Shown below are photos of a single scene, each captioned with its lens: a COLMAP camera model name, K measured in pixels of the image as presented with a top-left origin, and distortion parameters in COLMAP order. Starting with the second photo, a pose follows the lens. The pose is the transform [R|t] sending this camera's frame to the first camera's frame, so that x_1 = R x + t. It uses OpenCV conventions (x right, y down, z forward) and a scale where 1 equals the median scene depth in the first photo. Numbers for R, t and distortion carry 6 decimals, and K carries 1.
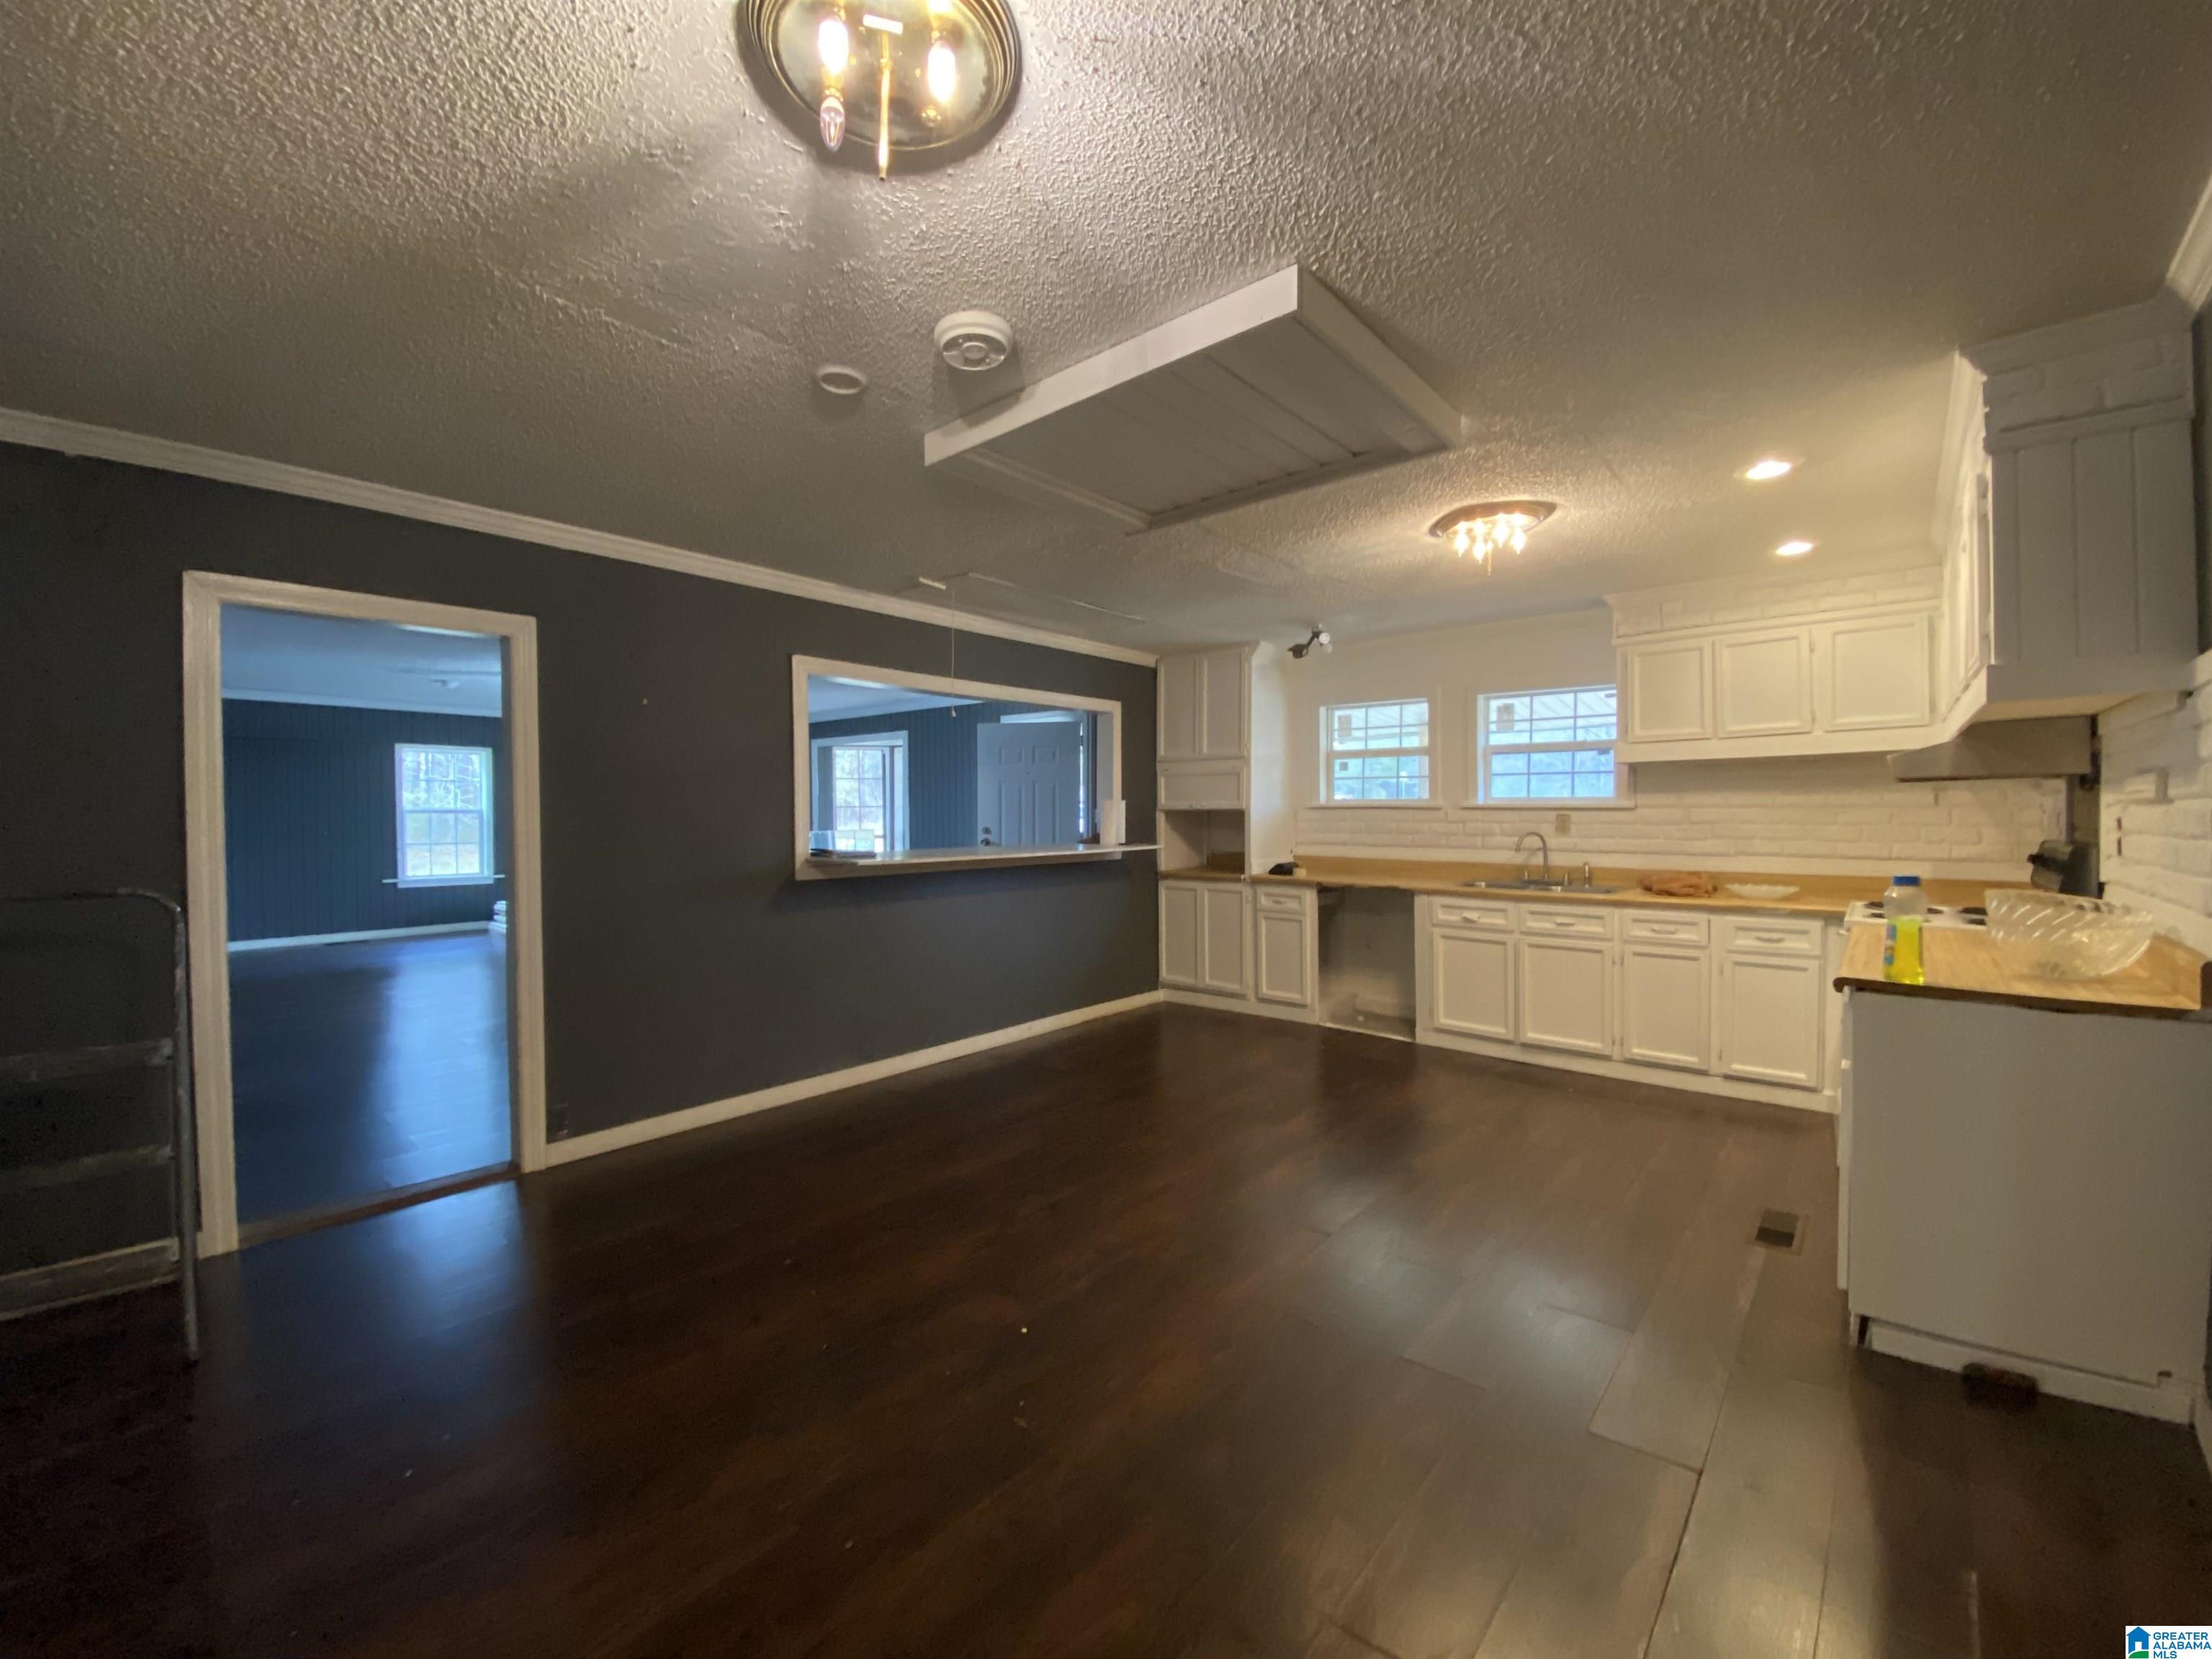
lens RADIAL K [[901.5, 0, 1093.0], [0, 901.5, 822.9], [0, 0, 1]] dist [0.001072, -0.000179]
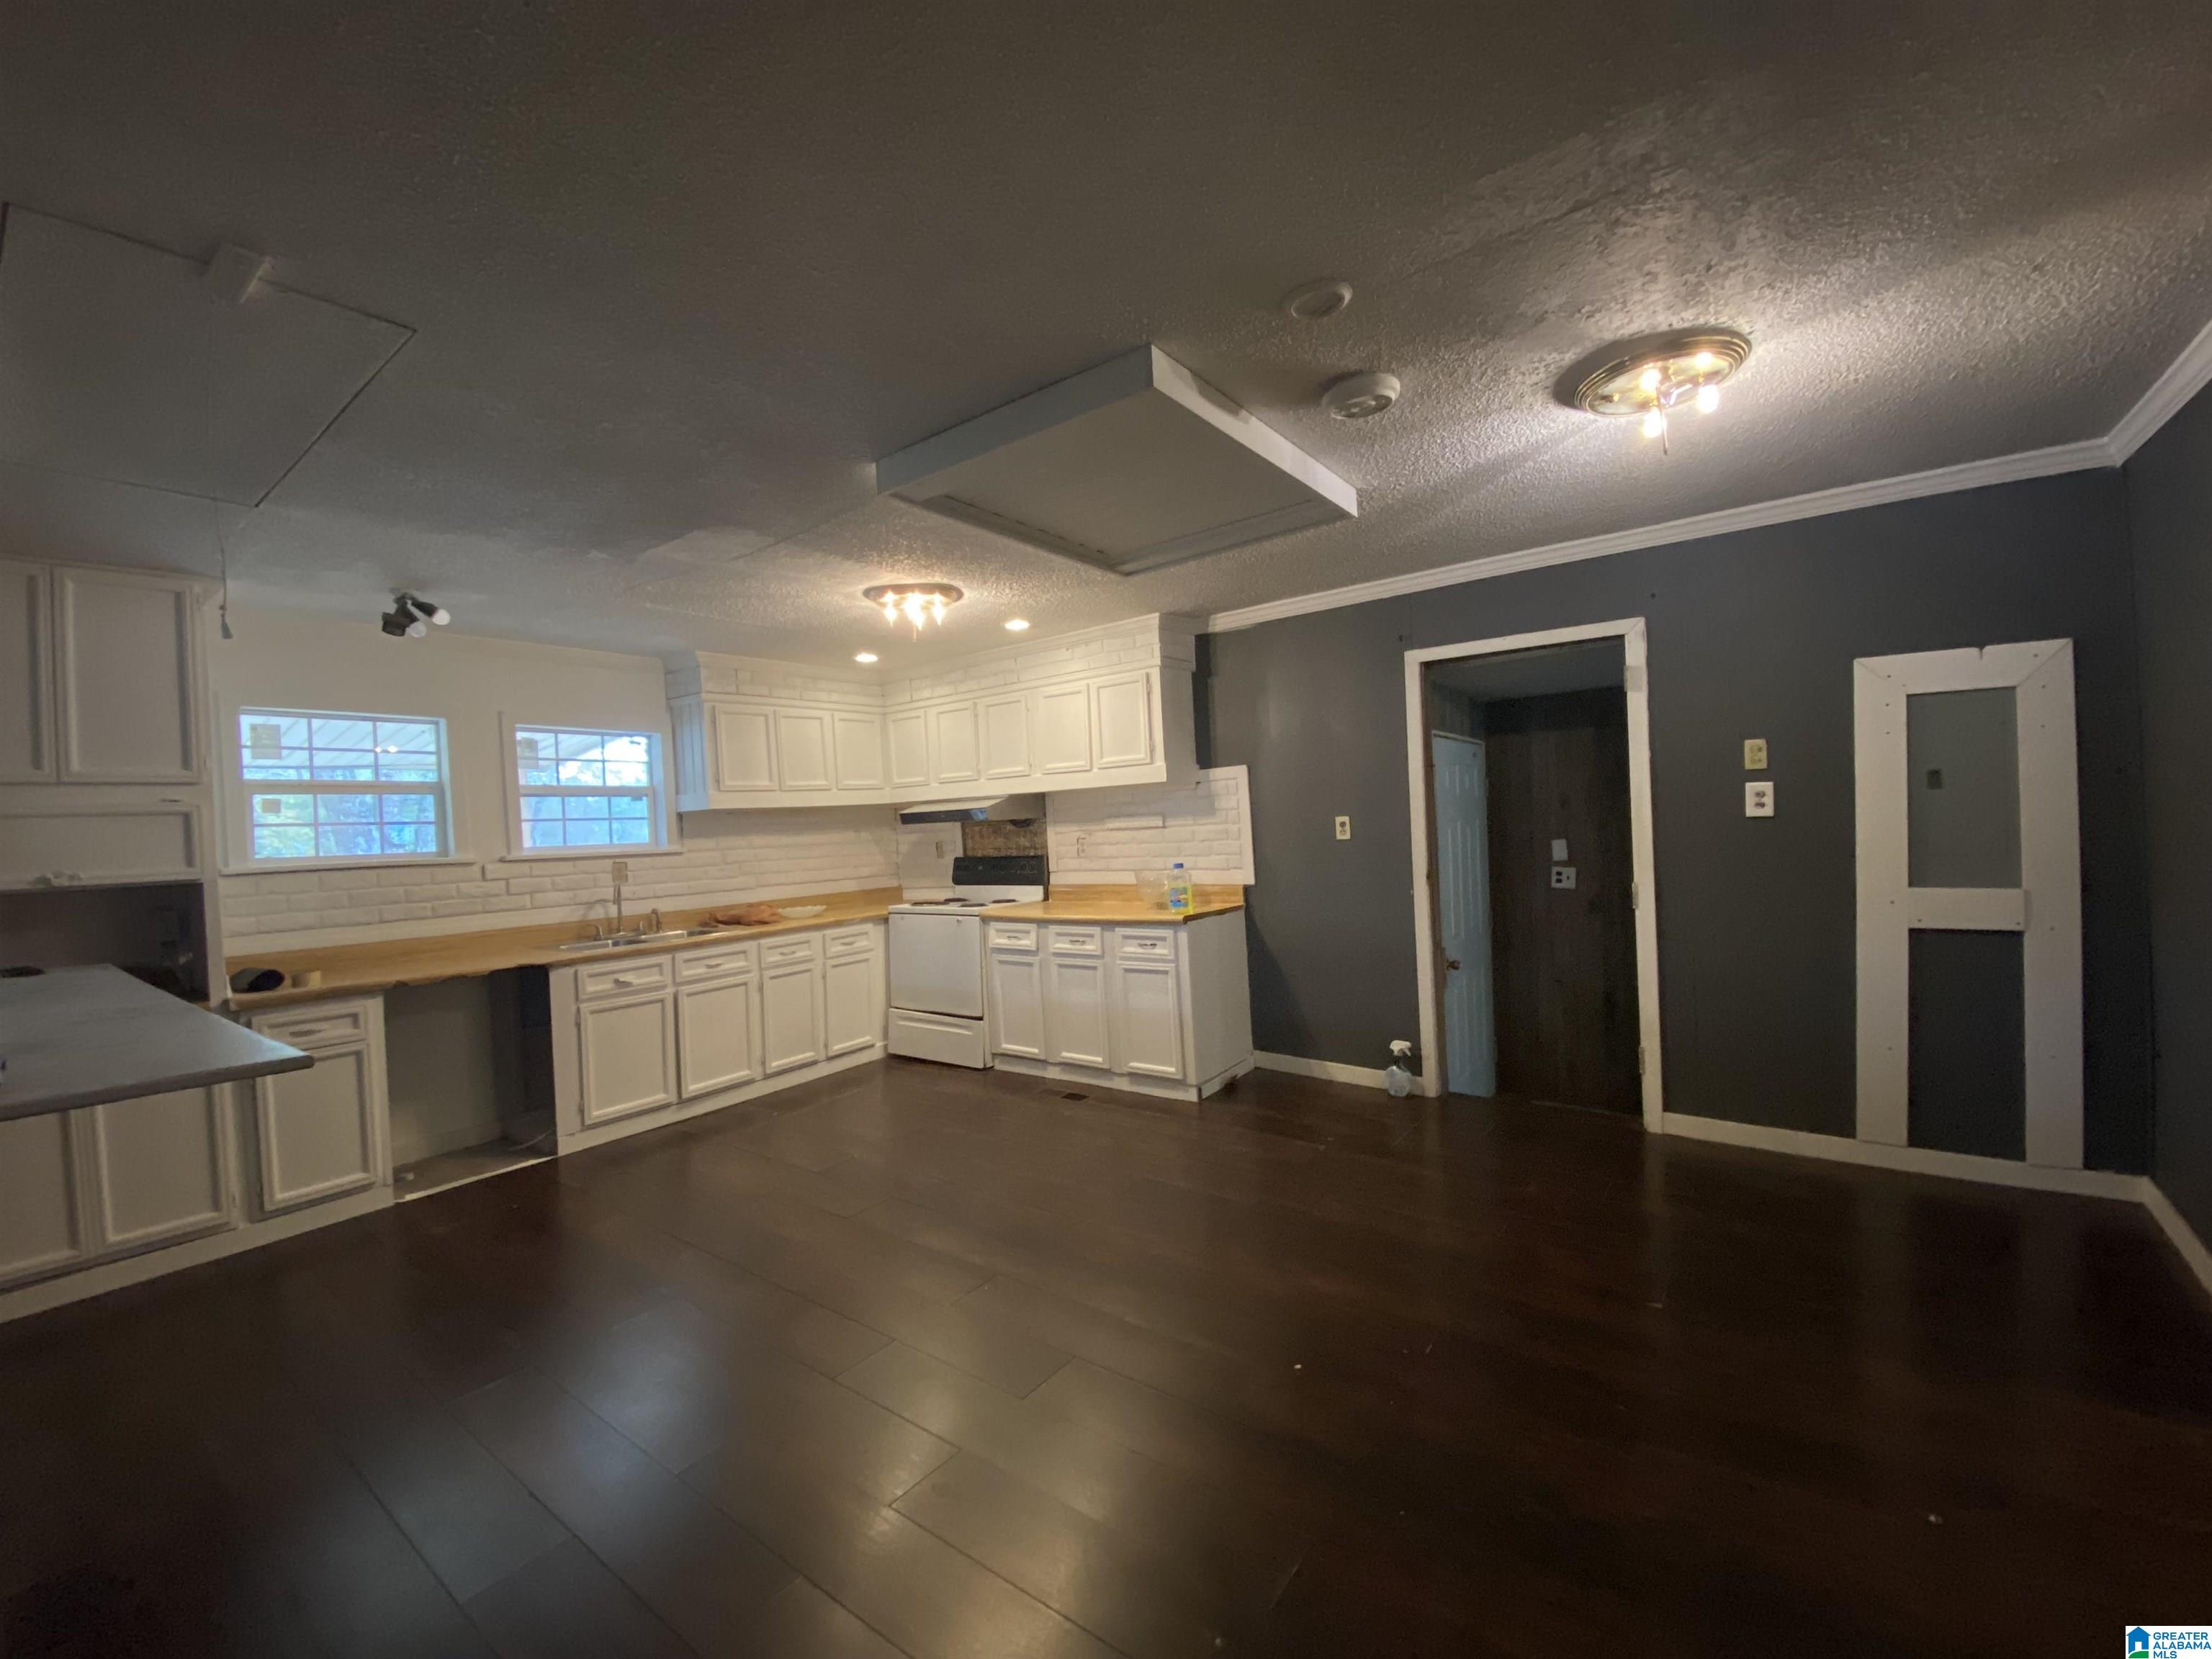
lens RADIAL K [[901.5, 0, 1093.0], [0, 901.5, 822.9], [0, 0, 1]] dist [0.001072, -0.000179]
pose [[-0.093694, 0.011723, 0.995532, -0.493357], [0.063673, 0.997954, -0.005759, -0.014222], [-0.993563, 0.062849, -0.094249, 0.612719]]
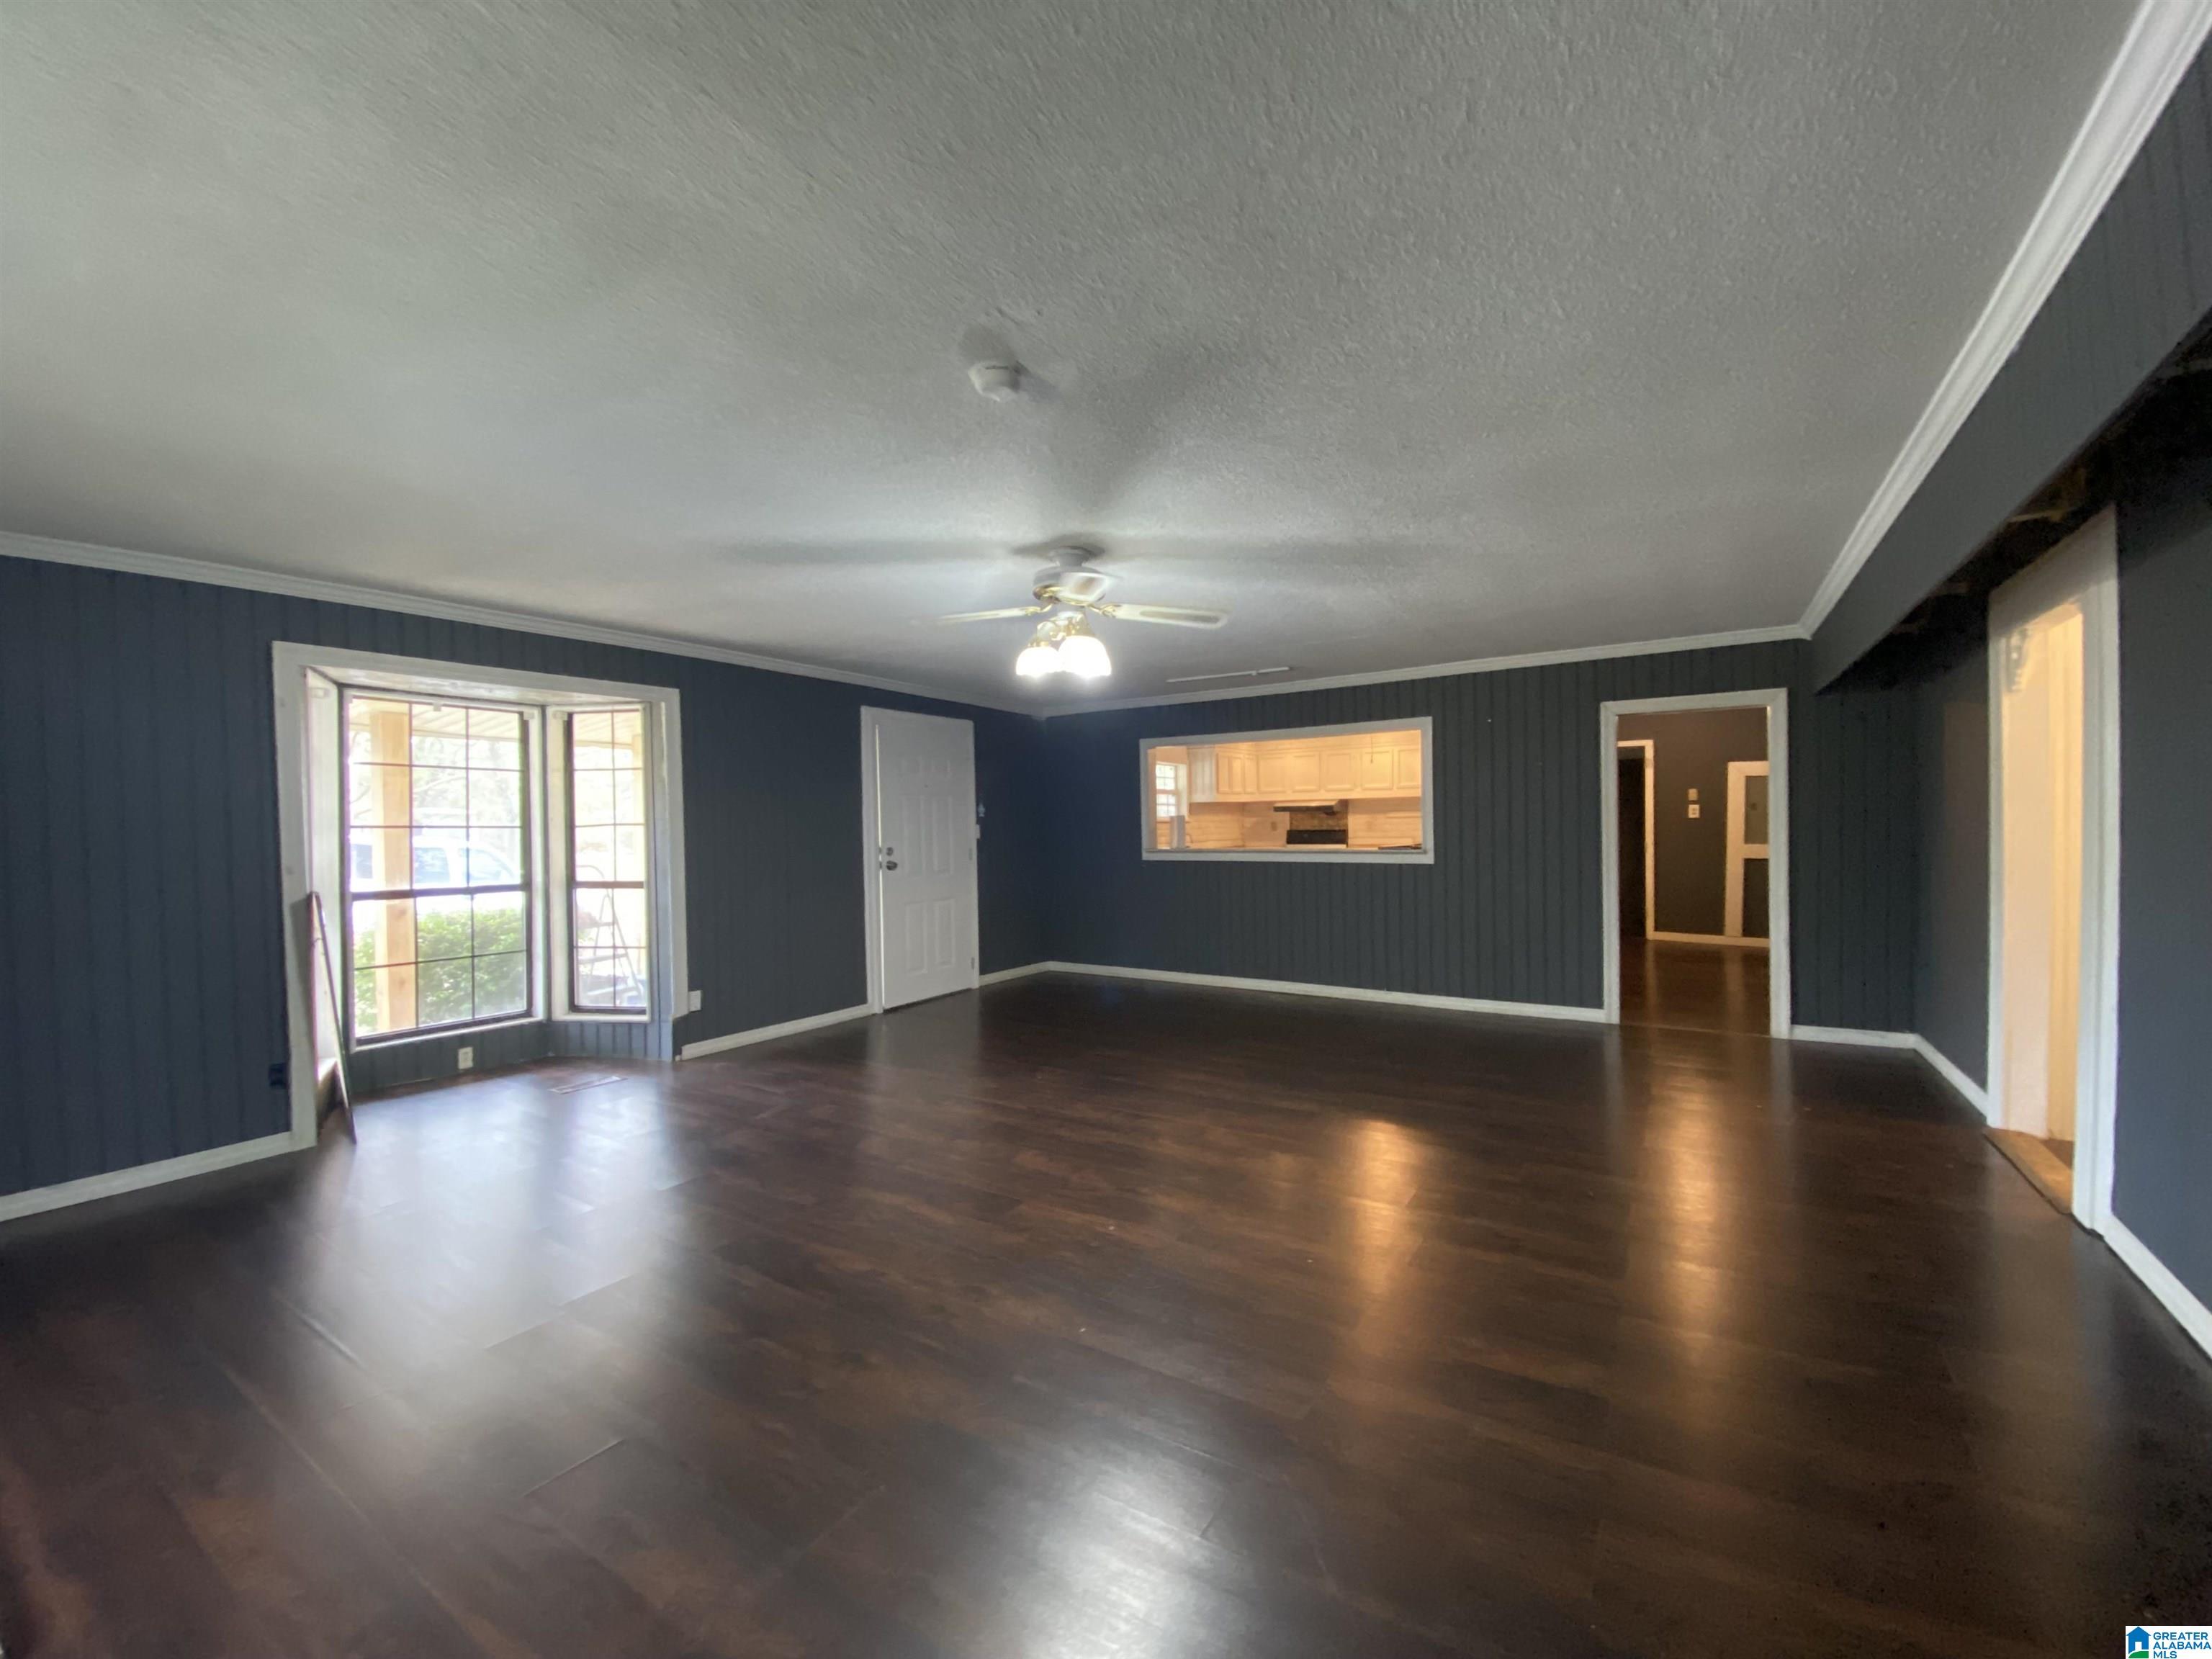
lens RADIAL K [[901.5, 0, 1093.0], [0, 901.5, 822.9], [0, 0, 1]] dist [0.001072, -0.000179]
pose [[-0.108979, 0.004989, 0.994032, -1.564921], [0.034071, 0.999419, -0.001280, -0.019672], [-0.993460, 0.033728, -0.109085, 1.471632]]
